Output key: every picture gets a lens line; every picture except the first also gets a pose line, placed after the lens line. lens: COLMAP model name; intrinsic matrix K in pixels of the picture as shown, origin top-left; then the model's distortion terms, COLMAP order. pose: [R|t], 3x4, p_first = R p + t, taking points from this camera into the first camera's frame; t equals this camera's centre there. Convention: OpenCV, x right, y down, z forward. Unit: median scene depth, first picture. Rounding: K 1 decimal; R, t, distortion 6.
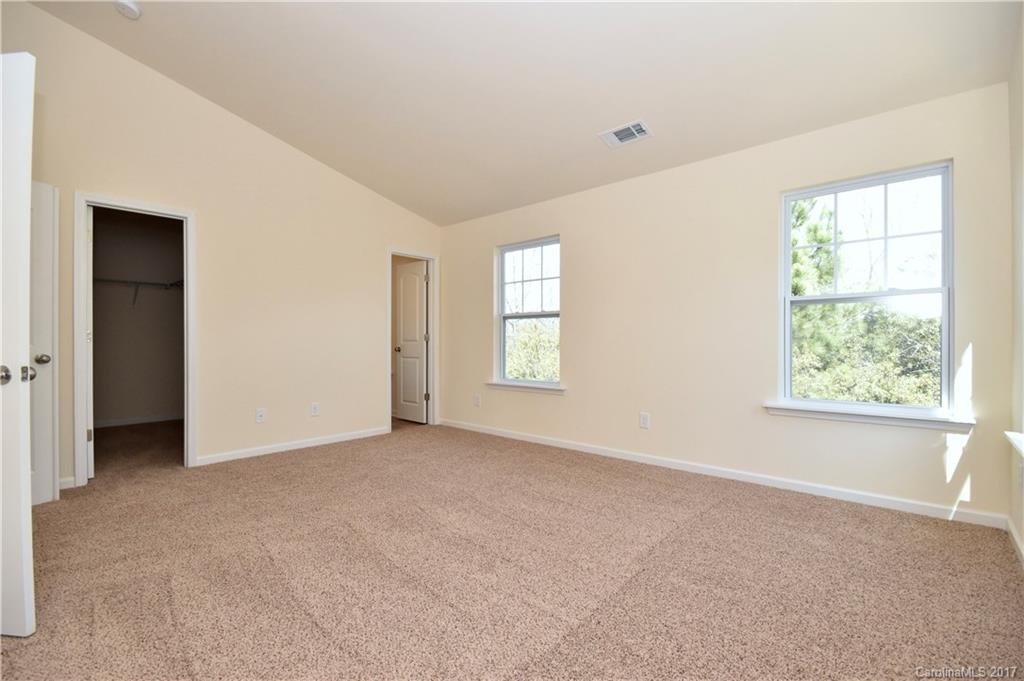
lens RADIAL K [[455.2, 0, 511.7], [0, 455.2, 342.2], [0, 0, 1]] dist [-0.007589, -0.001683]
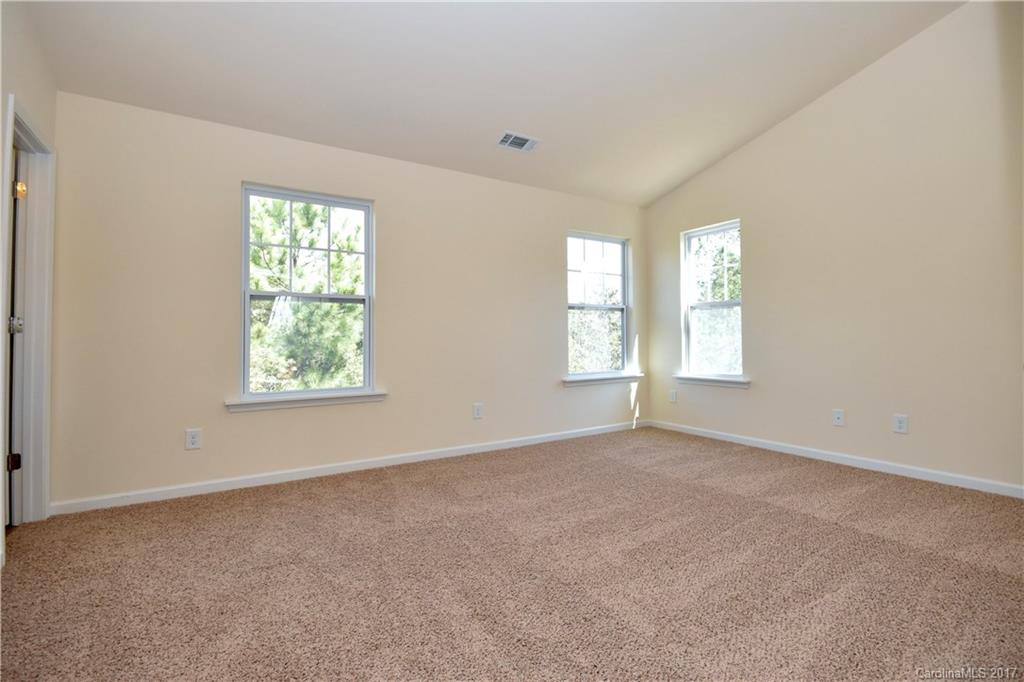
lens RADIAL K [[455.2, 0, 517.0], [0, 455.2, 320.1], [0, 0, 1]] dist [-0.007589, -0.001683]
pose [[0.284655, 0.032249, 0.958087, -0.919079], [0.002377, 0.999407, -0.034346, 0.002818], [-0.958627, 0.012055, 0.284410, 0.835614]]
